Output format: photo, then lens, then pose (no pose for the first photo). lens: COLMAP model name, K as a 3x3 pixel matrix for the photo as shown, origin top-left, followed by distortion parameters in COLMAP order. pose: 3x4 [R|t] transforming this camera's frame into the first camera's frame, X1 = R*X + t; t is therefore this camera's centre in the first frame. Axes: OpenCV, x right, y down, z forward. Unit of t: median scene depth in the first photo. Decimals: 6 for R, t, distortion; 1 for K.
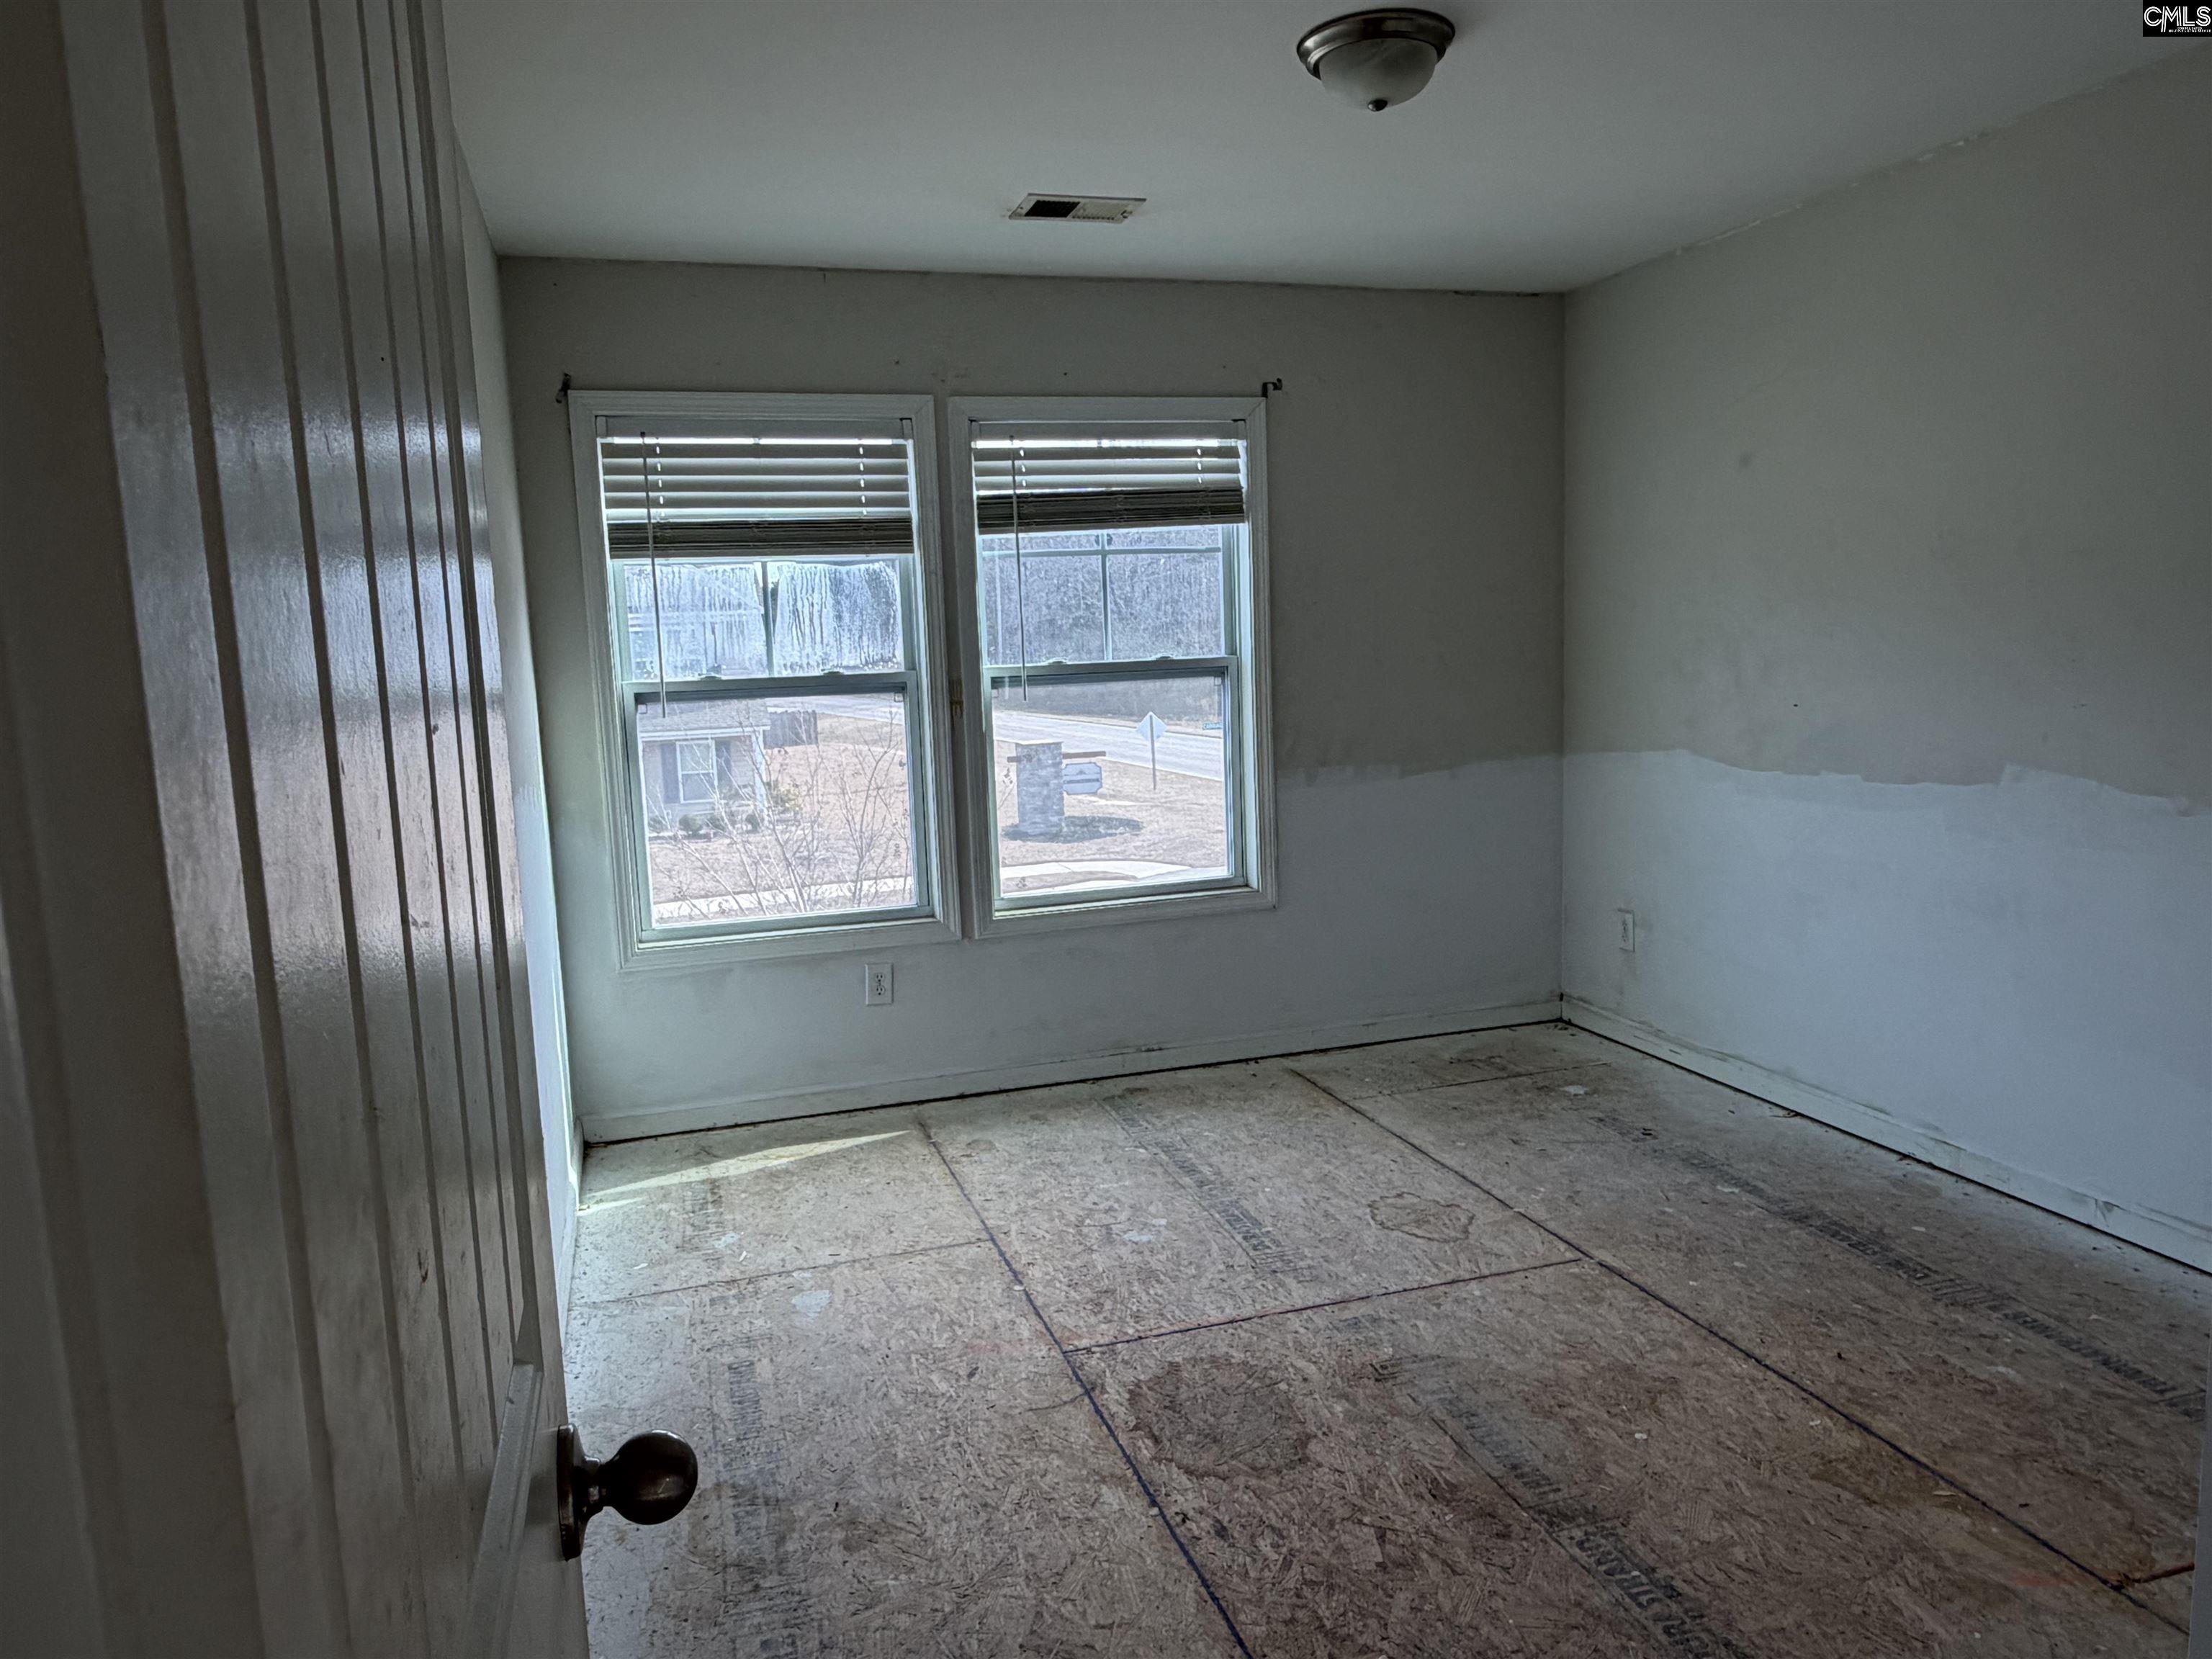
lens RADIAL K [[1485.2, 0, 1100.6], [0, 1485.2, 834.5], [0, 0, 1]] dist [0.002028, 0.000667]
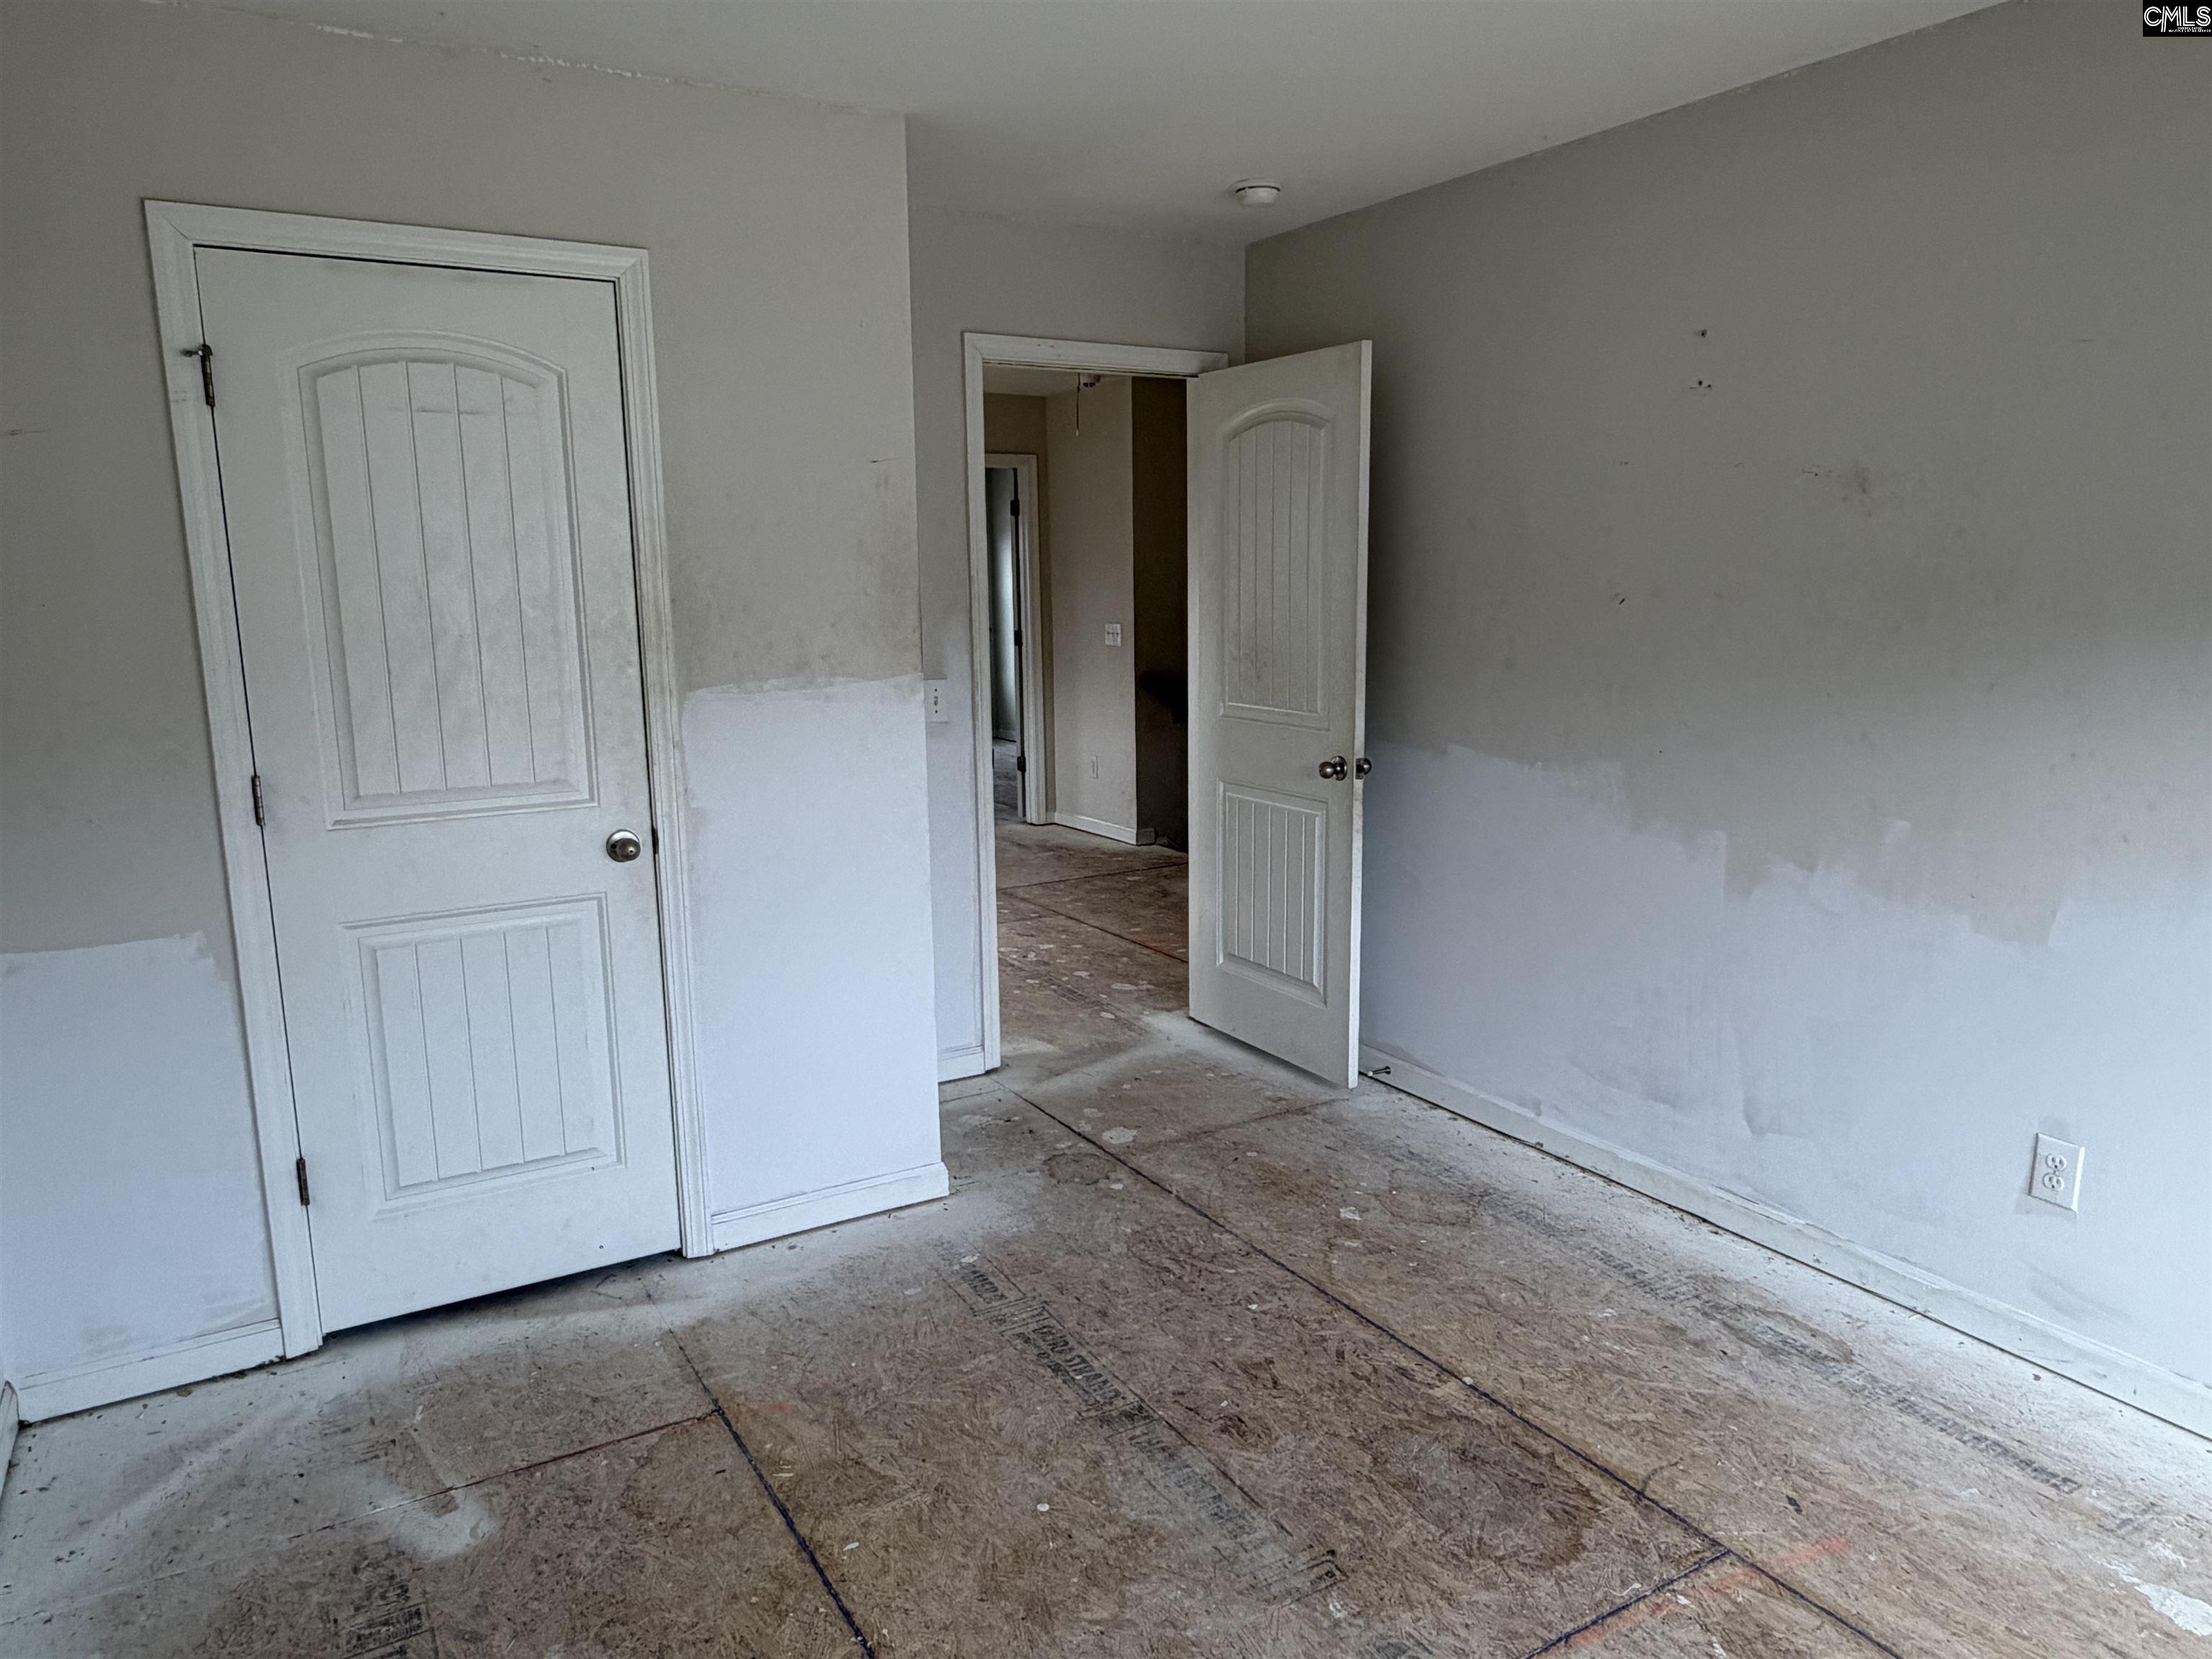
lens RADIAL K [[1485.2, 0, 1108.0], [0, 1485.2, 832.4], [0, 0, 1]] dist [0.002028, 0.000667]
pose [[-0.970663, 0.090730, -0.222668, 0.543398], [0.017769, 0.950609, 0.309882, -0.325988], [0.239786, 0.296835, -0.924333, 1.927827]]
